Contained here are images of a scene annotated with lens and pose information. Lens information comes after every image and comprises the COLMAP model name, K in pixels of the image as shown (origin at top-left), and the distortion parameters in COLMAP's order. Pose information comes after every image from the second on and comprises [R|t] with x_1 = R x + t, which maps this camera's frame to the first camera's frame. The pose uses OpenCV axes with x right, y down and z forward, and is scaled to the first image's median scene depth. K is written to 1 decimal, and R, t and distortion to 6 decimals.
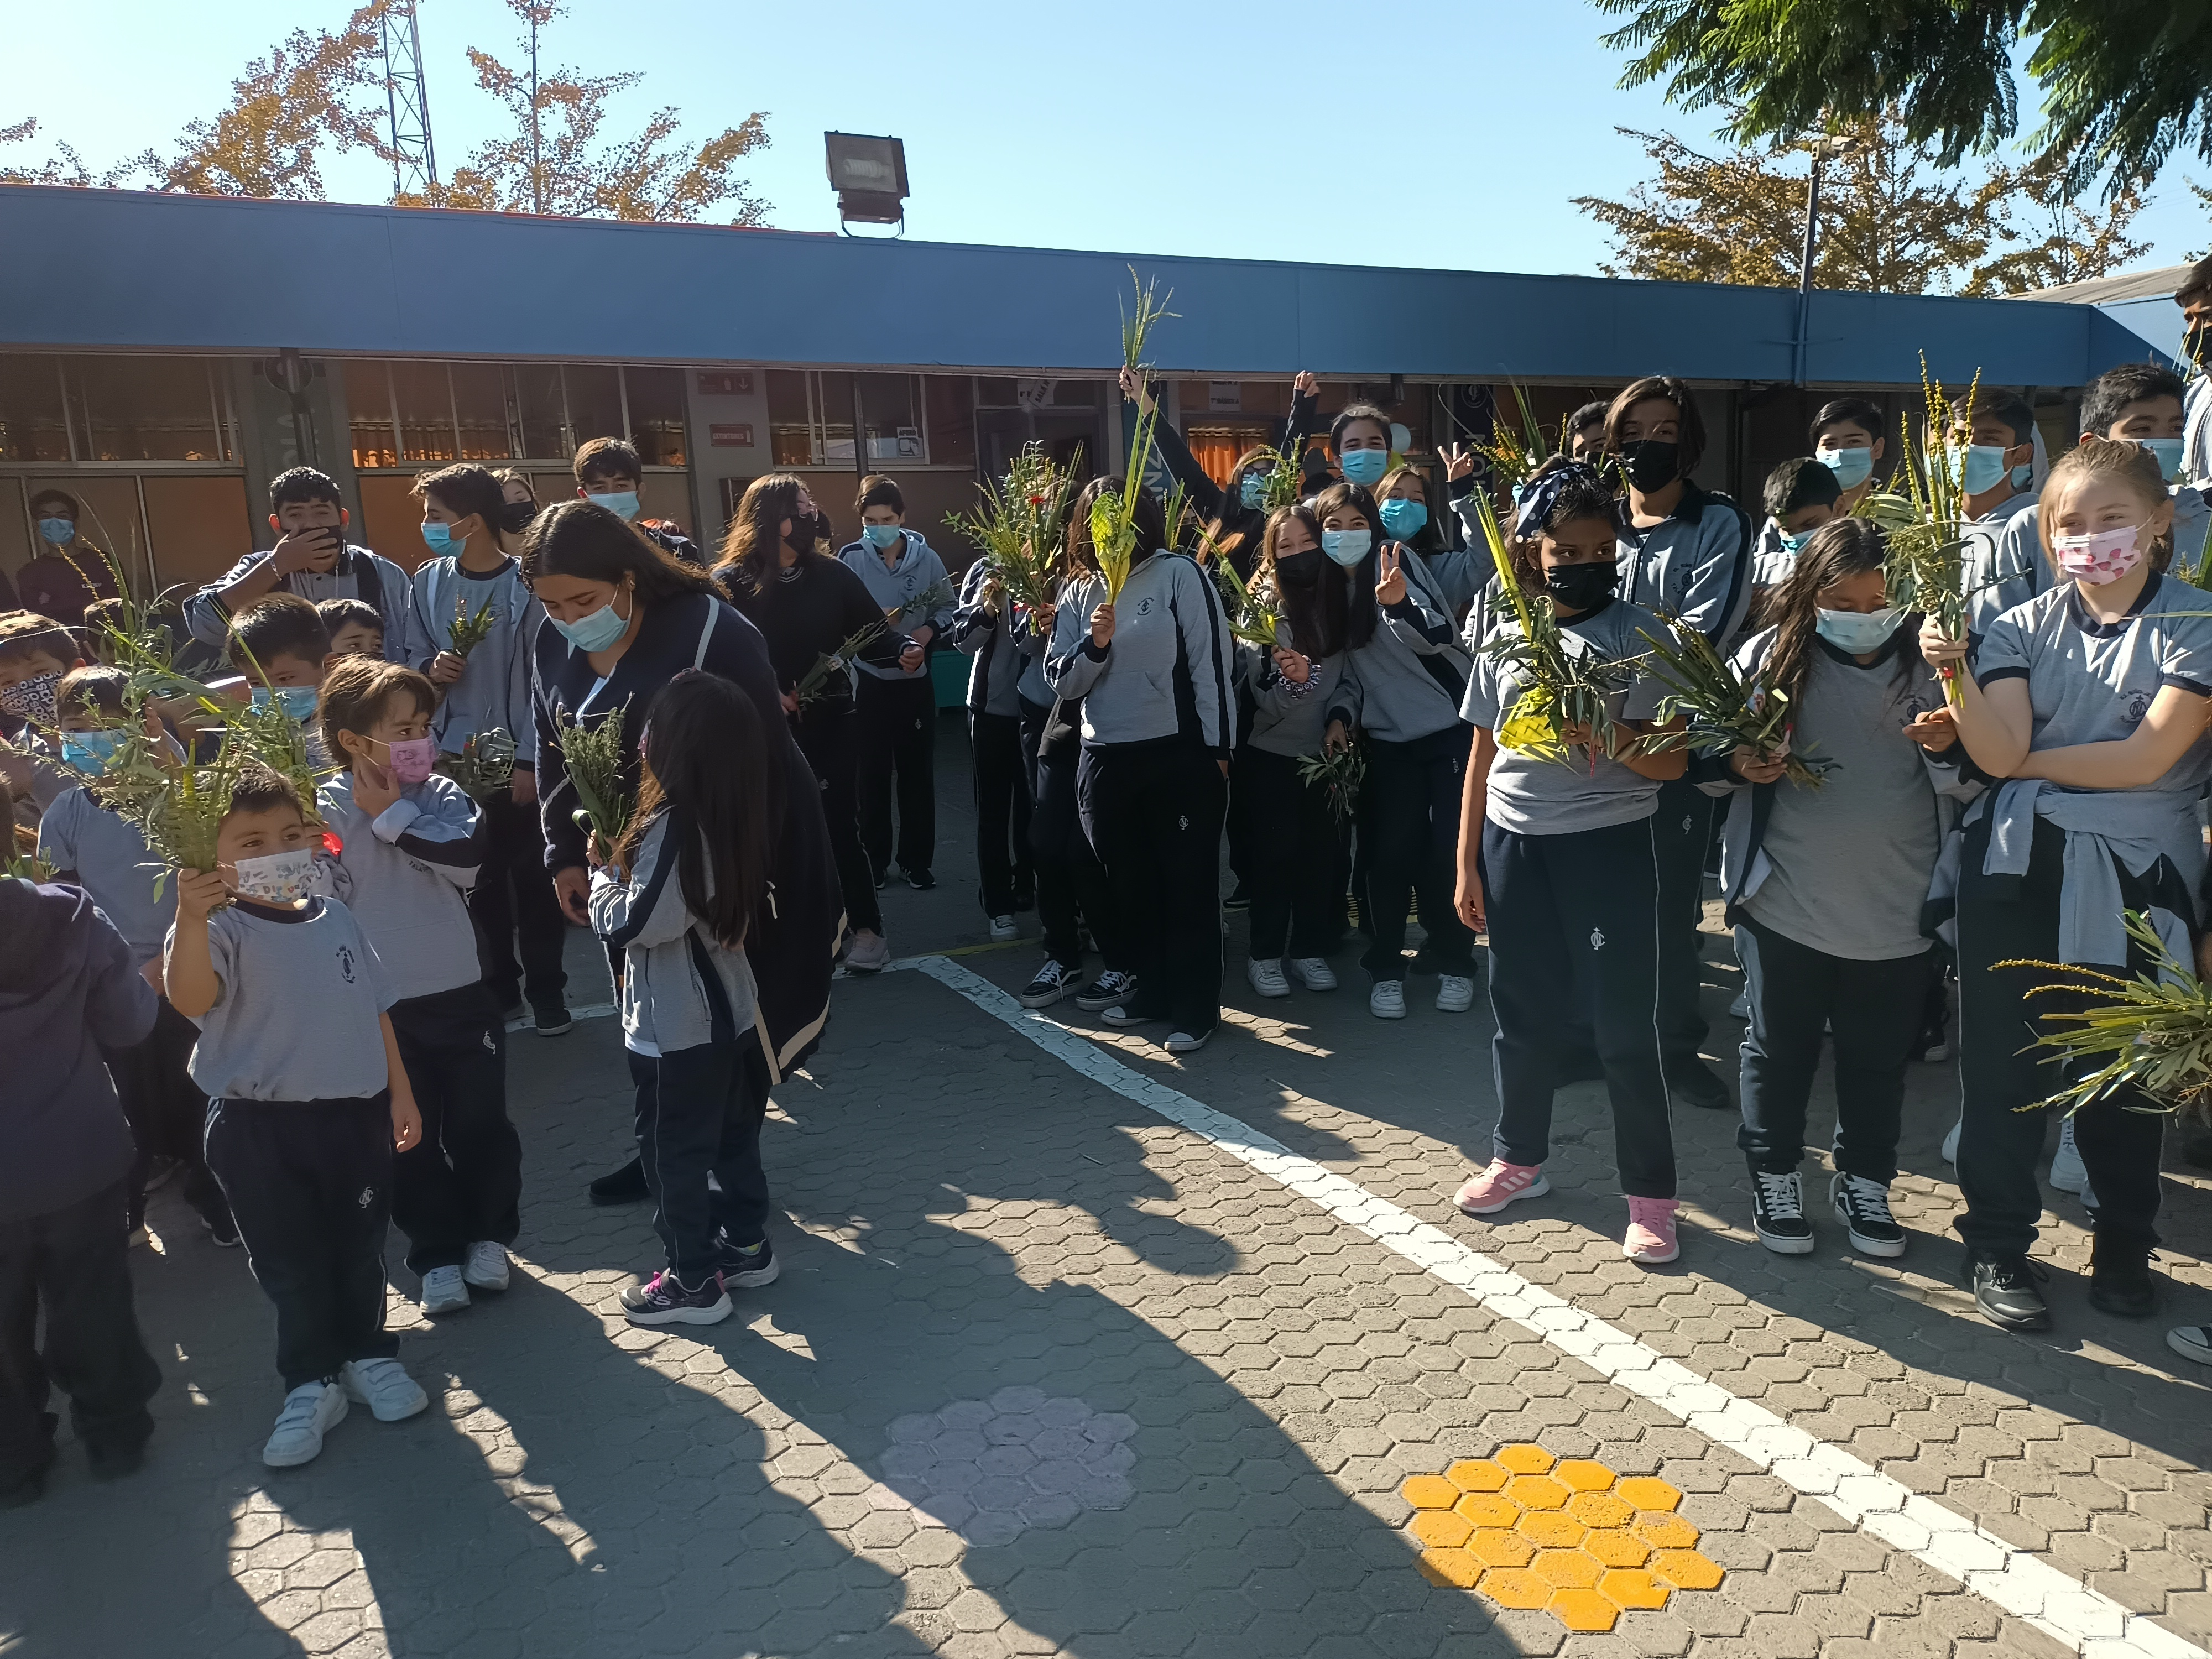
lens RADIAL K [[1700.6, 0, 1106.0], [0, 1700.6, 829.5], [0, 0, 1]] dist [0.001817, 0.003152]
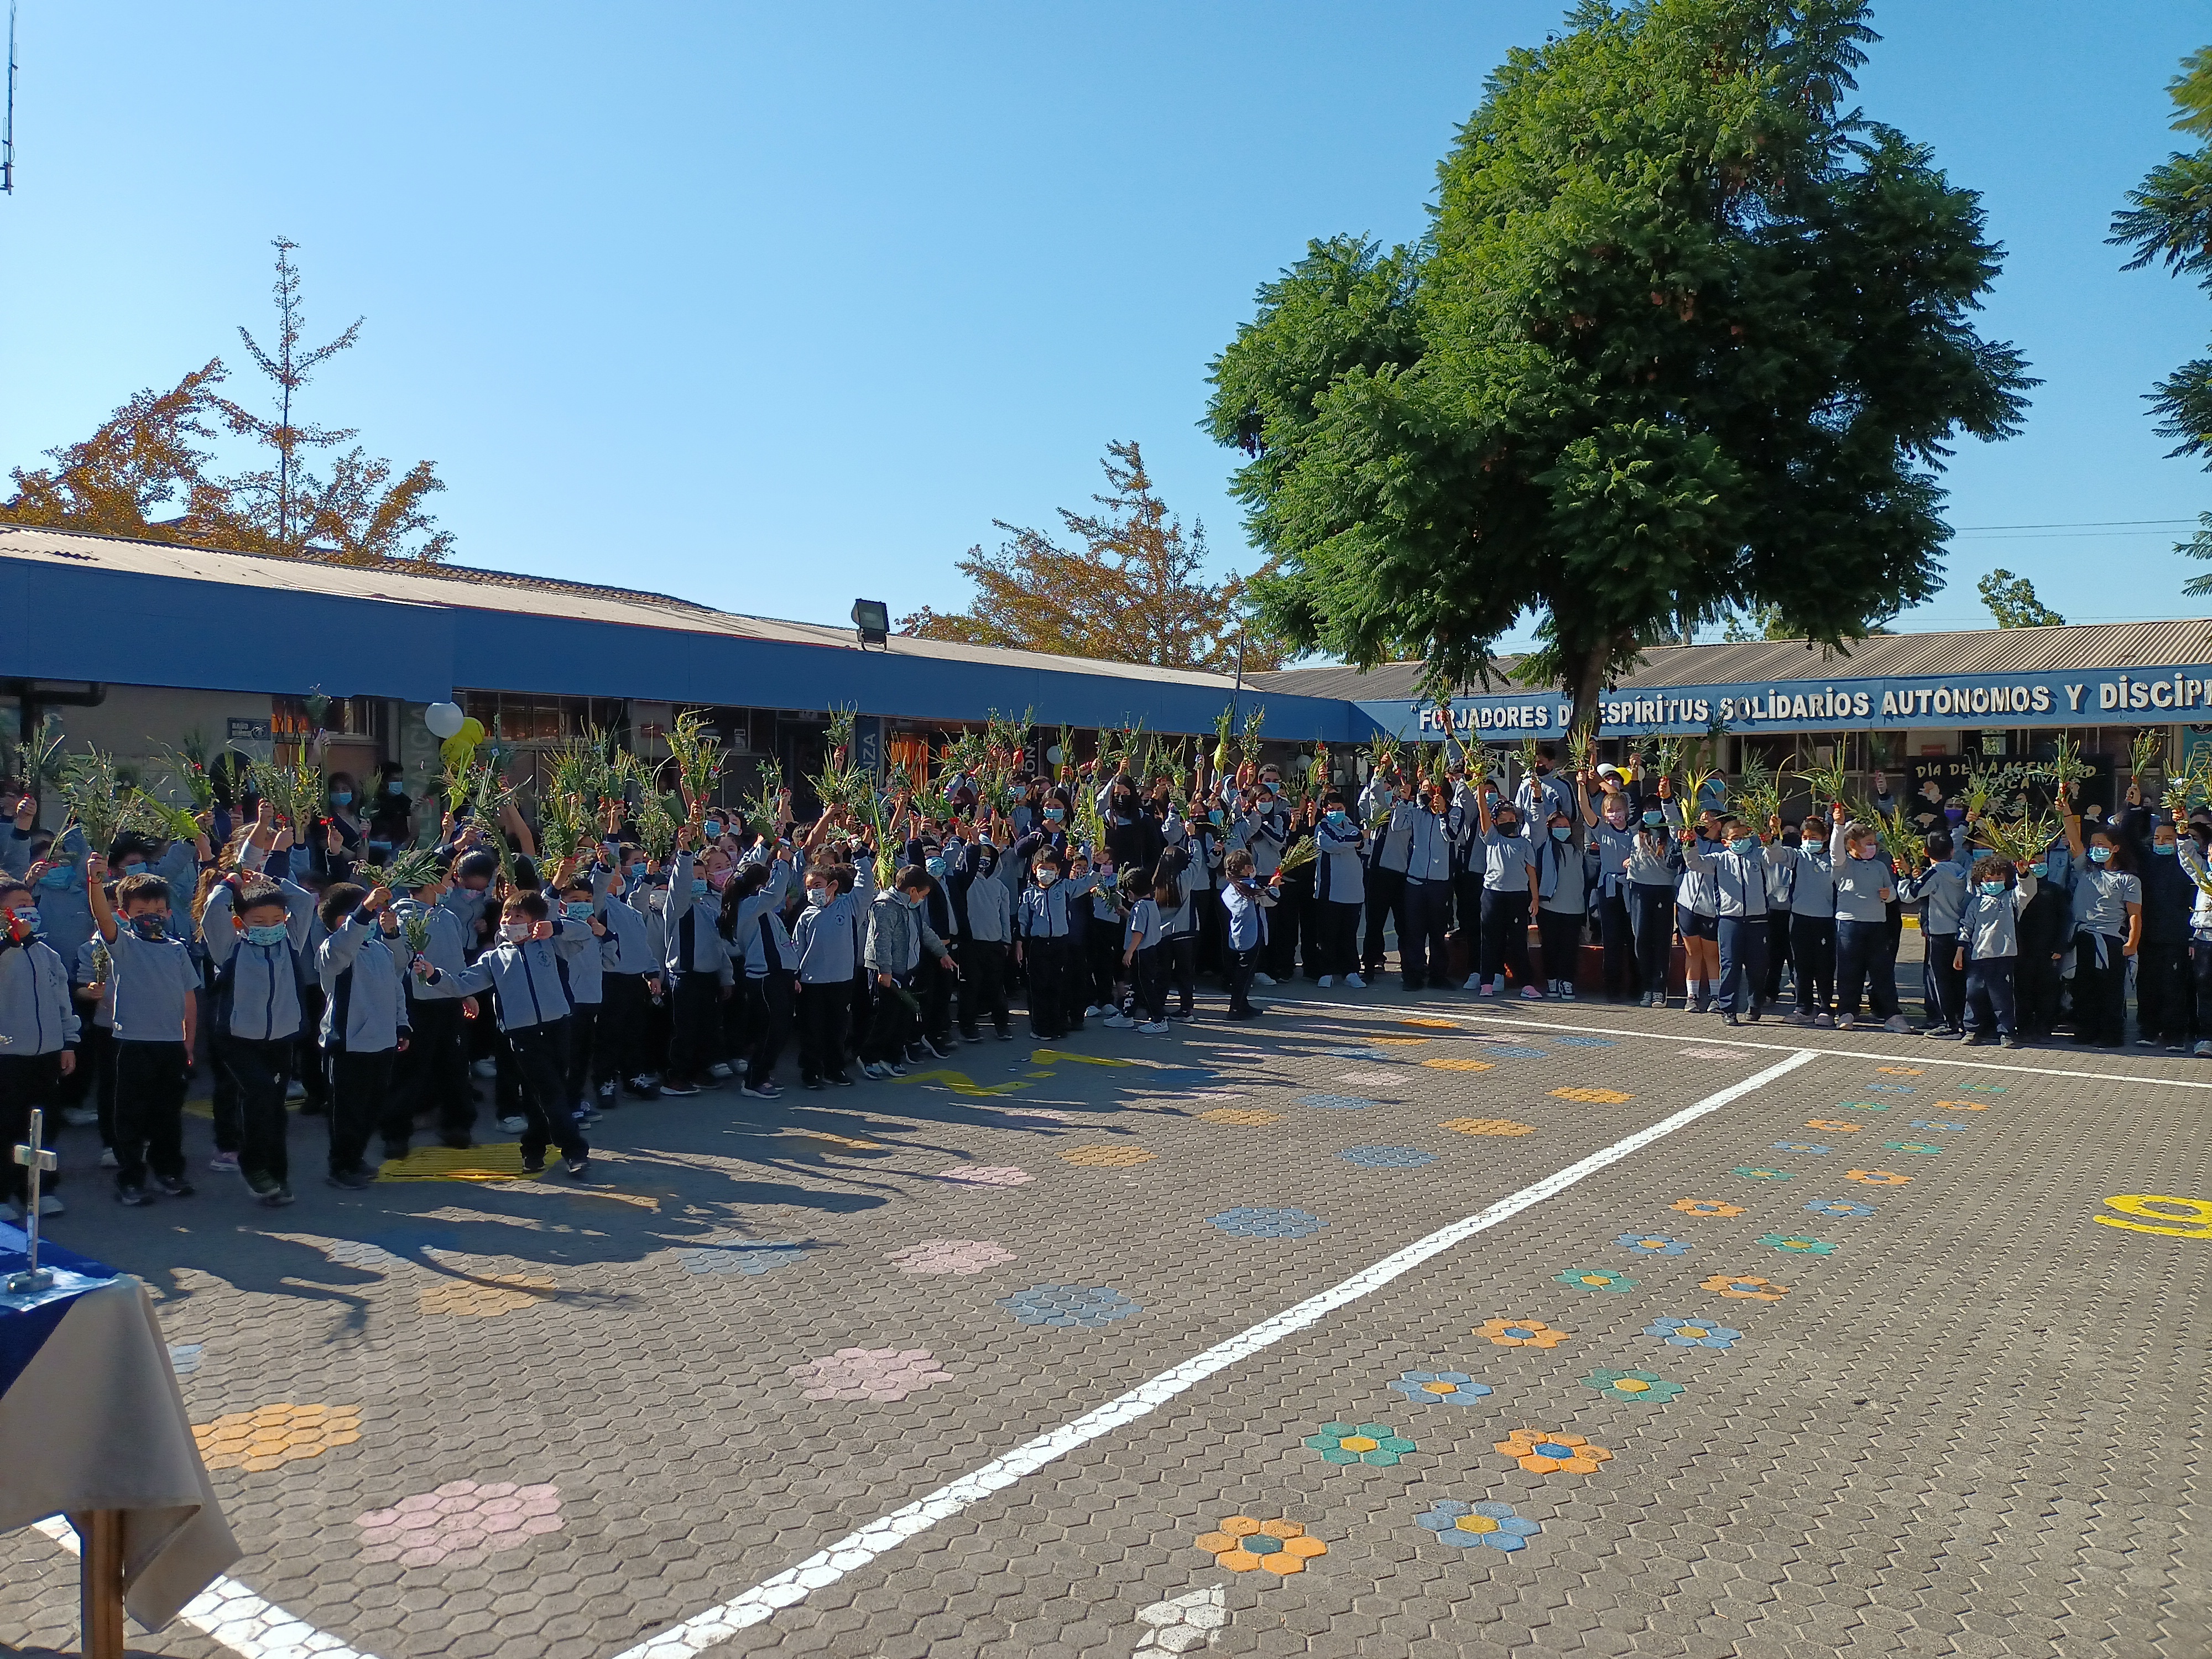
lens RADIAL K [[1700.6, 0, 1106.0], [0, 1700.6, 829.5], [0, 0, 1]] dist [0.001817, 0.003152]
pose [[0.886744, 0.028105, 0.461406, -0.340089], [0.040343, 0.989636, -0.137812, 0.041832], [-0.460497, 0.140819, 0.876420, -0.298720]]
